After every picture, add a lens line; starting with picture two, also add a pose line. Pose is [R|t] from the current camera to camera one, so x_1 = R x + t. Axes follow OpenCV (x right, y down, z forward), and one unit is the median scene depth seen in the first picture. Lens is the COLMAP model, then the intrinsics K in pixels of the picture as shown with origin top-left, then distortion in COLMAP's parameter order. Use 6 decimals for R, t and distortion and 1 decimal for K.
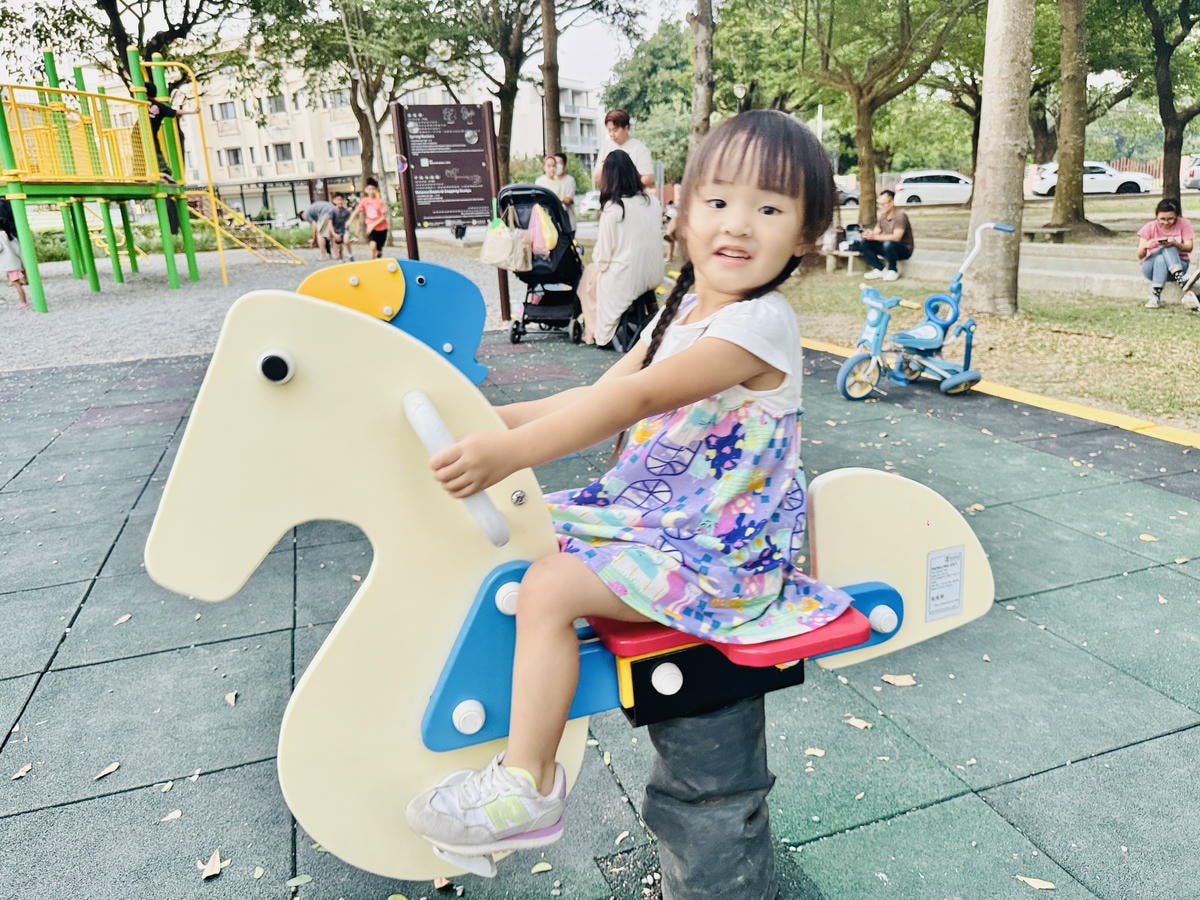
lens RADIAL K [[844.5, 0, 600.0], [0, 844.5, 450.0], [0, 0, 1]] dist [-0.001776, -0.001287]
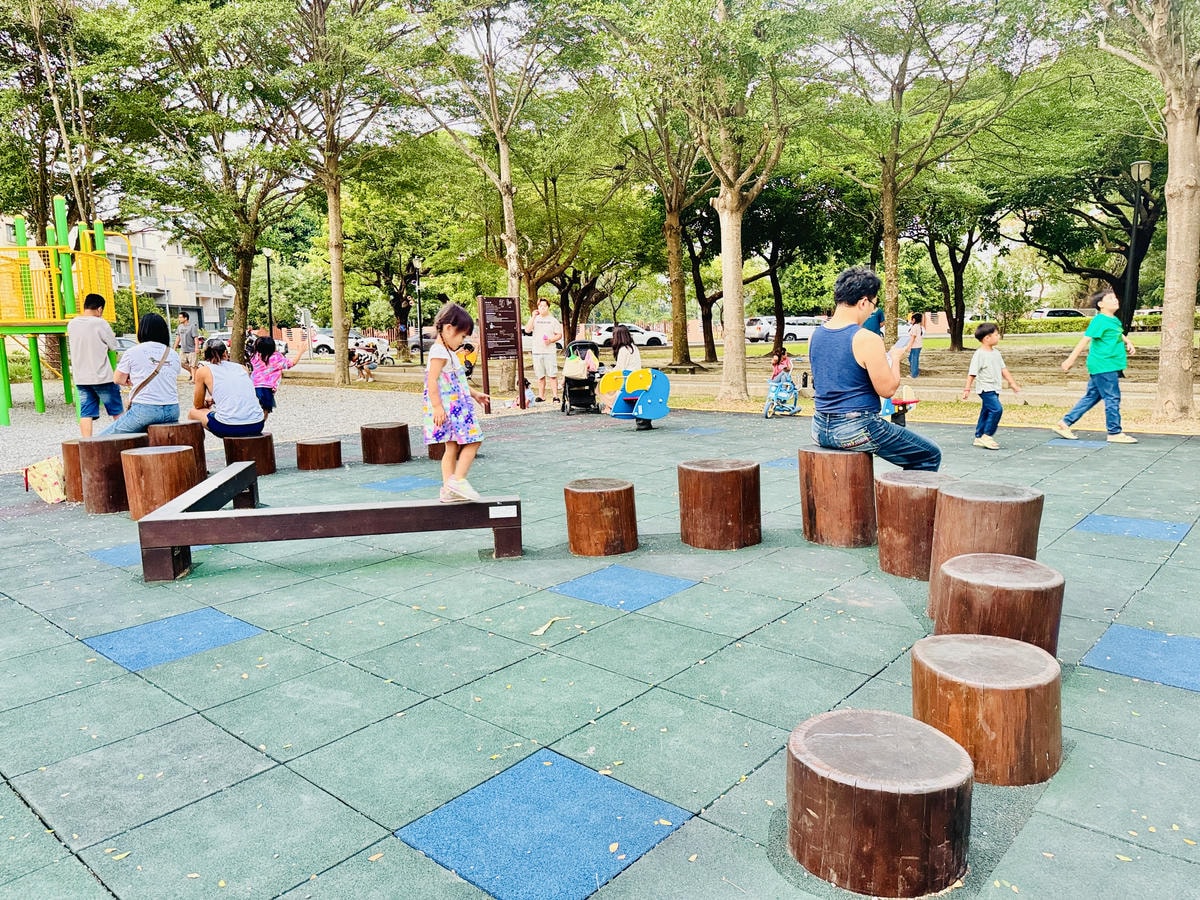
lens RADIAL K [[844.5, 0, 600.0], [0, 844.5, 450.0], [0, 0, 1]] dist [-0.001776, -0.001287]
pose [[0.860773, -0.042743, 0.507191, -0.947082], [0.124820, 0.983767, -0.128930, 0.198485], [-0.493447, 0.174287, 0.852135, -0.659075]]
